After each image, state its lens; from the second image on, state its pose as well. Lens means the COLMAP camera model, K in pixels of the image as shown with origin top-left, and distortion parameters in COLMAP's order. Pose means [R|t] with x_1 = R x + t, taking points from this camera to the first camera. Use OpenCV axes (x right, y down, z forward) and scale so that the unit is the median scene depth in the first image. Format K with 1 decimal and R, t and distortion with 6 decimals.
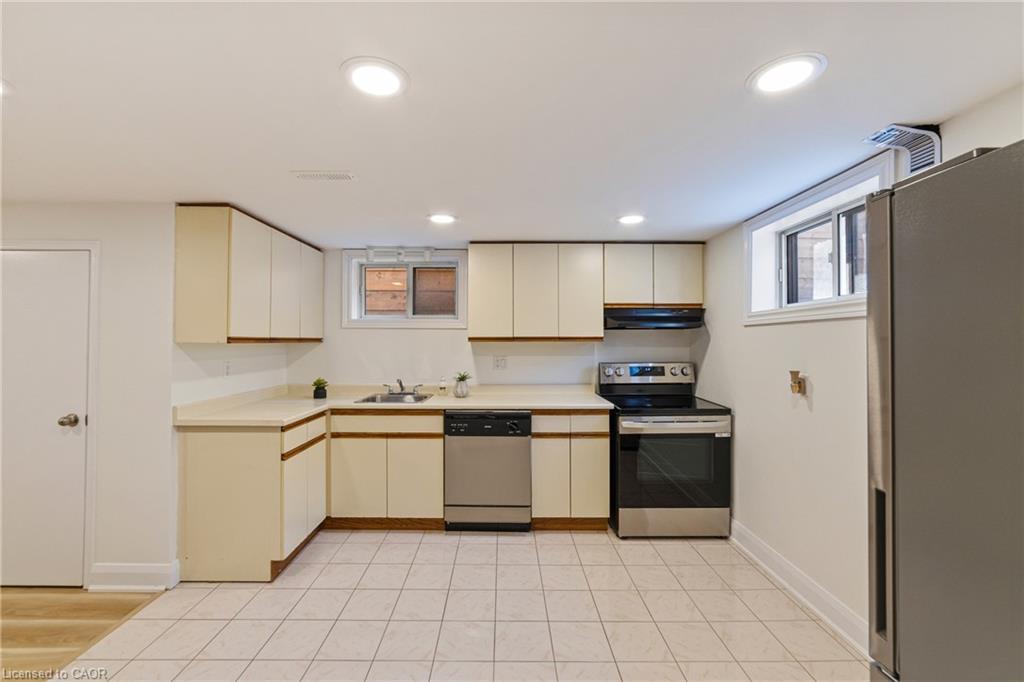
lens RADIAL K [[419.8, 0, 495.4], [0, 419.8, 337.9], [0, 0, 1]] dist [-0.002201, 0.001915]
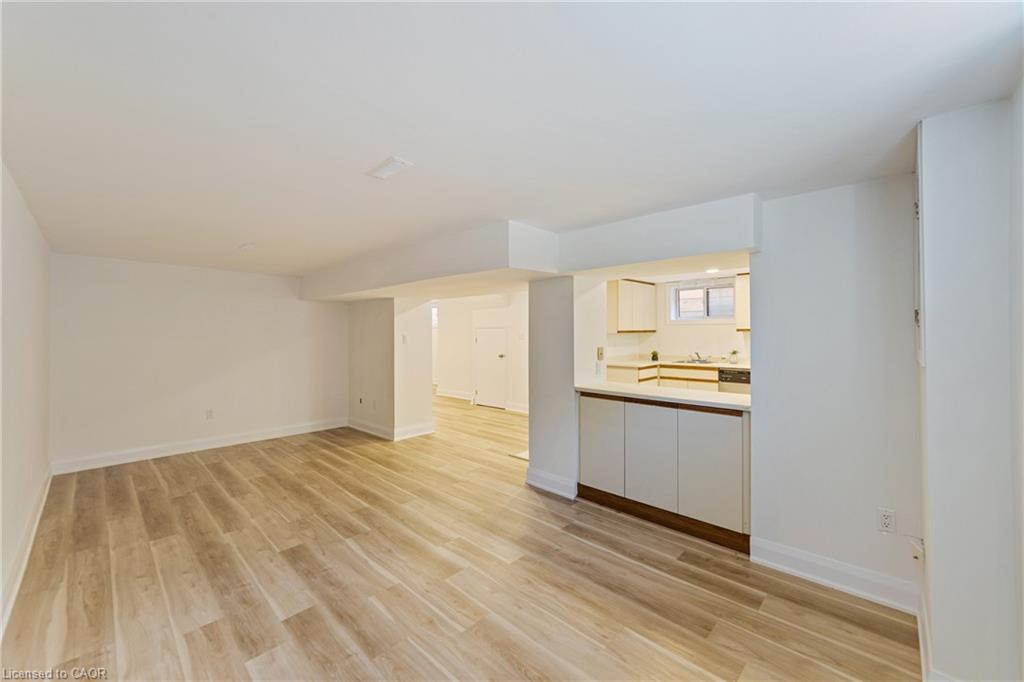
lens RADIAL K [[403.0, 0, 496.2], [0, 403.0, 330.0], [0, 0, 1]] dist [-0.006990, 0.000832]
pose [[0.704876, -0.007385, -0.709292, 0.459801], [0.020609, 0.999737, 0.010072, -0.040130], [0.709031, -0.021718, 0.704843, -0.992231]]
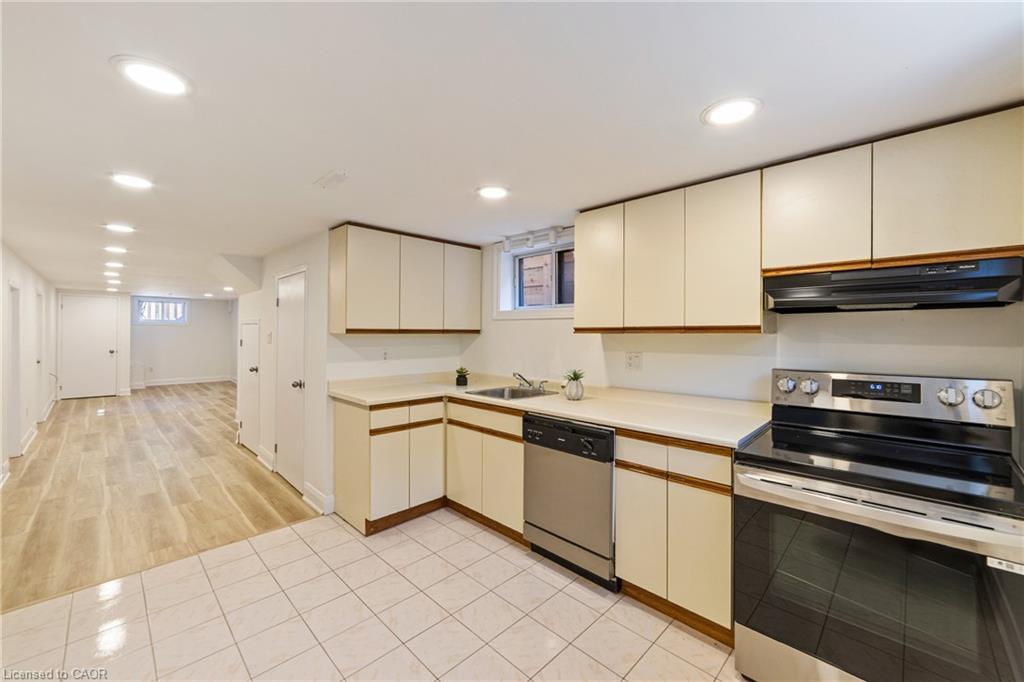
lens RADIAL K [[403.0, 0, 512.6], [0, 403.0, 333.0], [0, 0, 1]] dist [-0.006990, 0.000832]
pose [[0.721716, 0.001568, -0.692187, 0.435917], [0.003943, 0.999972, 0.006376, 0.003198], [0.692178, -0.007331, 0.721690, 0.376706]]
